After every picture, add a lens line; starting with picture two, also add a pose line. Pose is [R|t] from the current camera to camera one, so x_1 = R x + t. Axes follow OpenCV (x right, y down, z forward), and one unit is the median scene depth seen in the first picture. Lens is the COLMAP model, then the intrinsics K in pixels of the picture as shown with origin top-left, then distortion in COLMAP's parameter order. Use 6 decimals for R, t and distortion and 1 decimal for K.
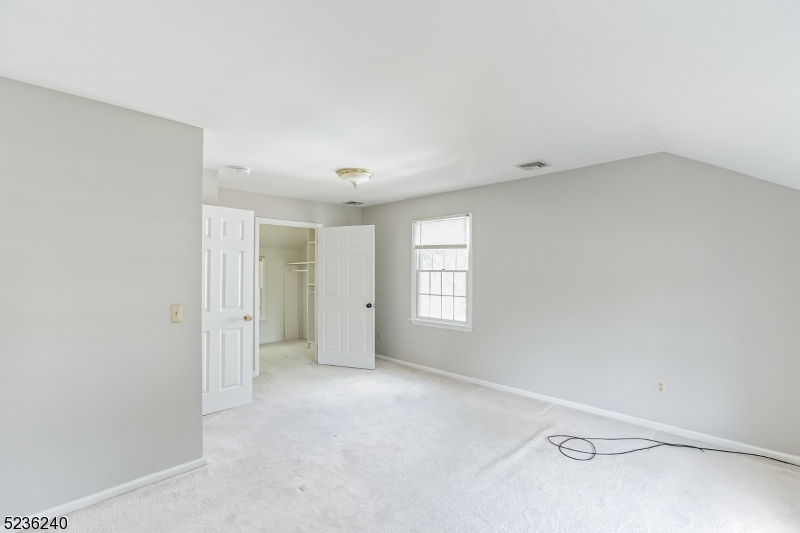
lens RADIAL K [[368.0, 0, 399.7], [0, 368.0, 270.4], [0, 0, 1]] dist [-0.003014, -0.000194]
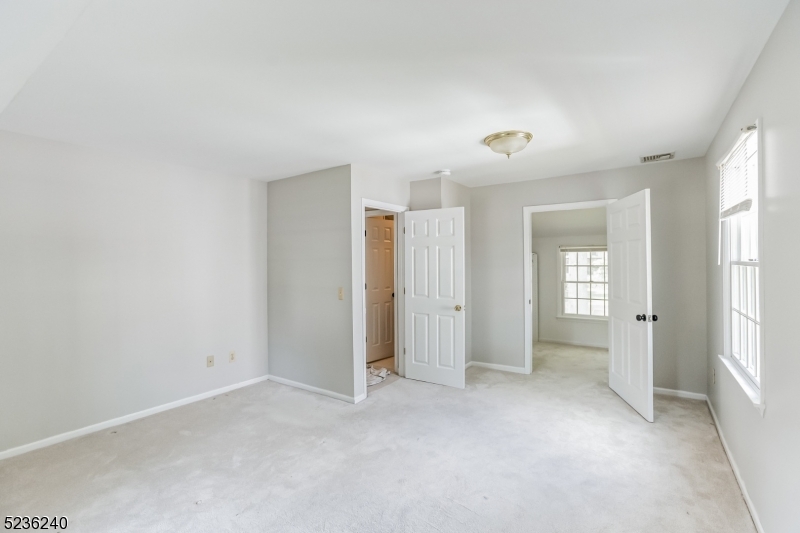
lens RADIAL K [[365.9, 0, 399.8], [0, 365.9, 262.4], [0, 0, 1]] dist [-0.027691, 0.000372]
pose [[0.166609, -0.005826, -0.986006, 0.621611], [0.009826, 0.999943, -0.004248, -0.000383], [0.985974, -0.008981, 0.166657, 0.673328]]
